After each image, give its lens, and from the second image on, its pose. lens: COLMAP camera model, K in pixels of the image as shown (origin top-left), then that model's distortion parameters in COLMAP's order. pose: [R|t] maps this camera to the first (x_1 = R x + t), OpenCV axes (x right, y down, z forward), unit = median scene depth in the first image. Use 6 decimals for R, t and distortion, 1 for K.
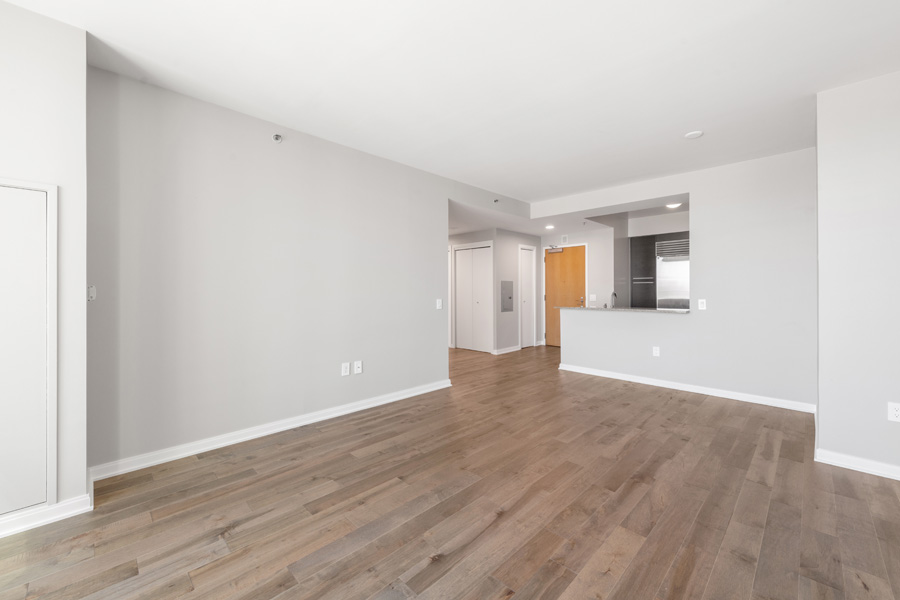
lens RADIAL K [[351.7, 0, 453.4], [0, 351.7, 289.9], [0, 0, 1]] dist [0.001155, -0.000131]
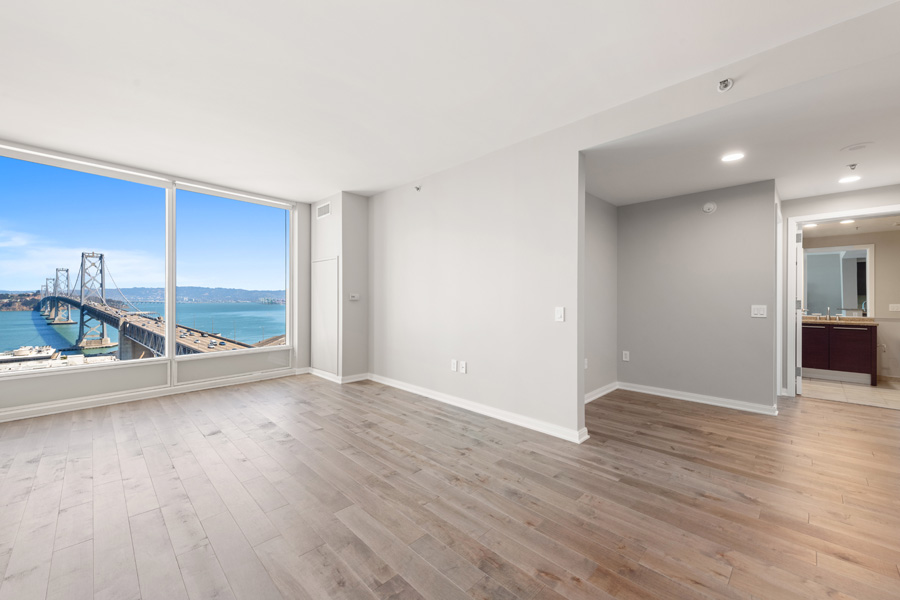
lens RADIAL K [[351.7, 0, 453.4], [0, 351.7, 289.9], [0, 0, 1]] dist [0.001155, -0.000131]
pose [[0.016723, -0.020300, -0.999654, 0.883249], [-0.001049, 0.999793, -0.020320, 0.008712], [0.999860, 0.001389, 0.016698, 1.051514]]
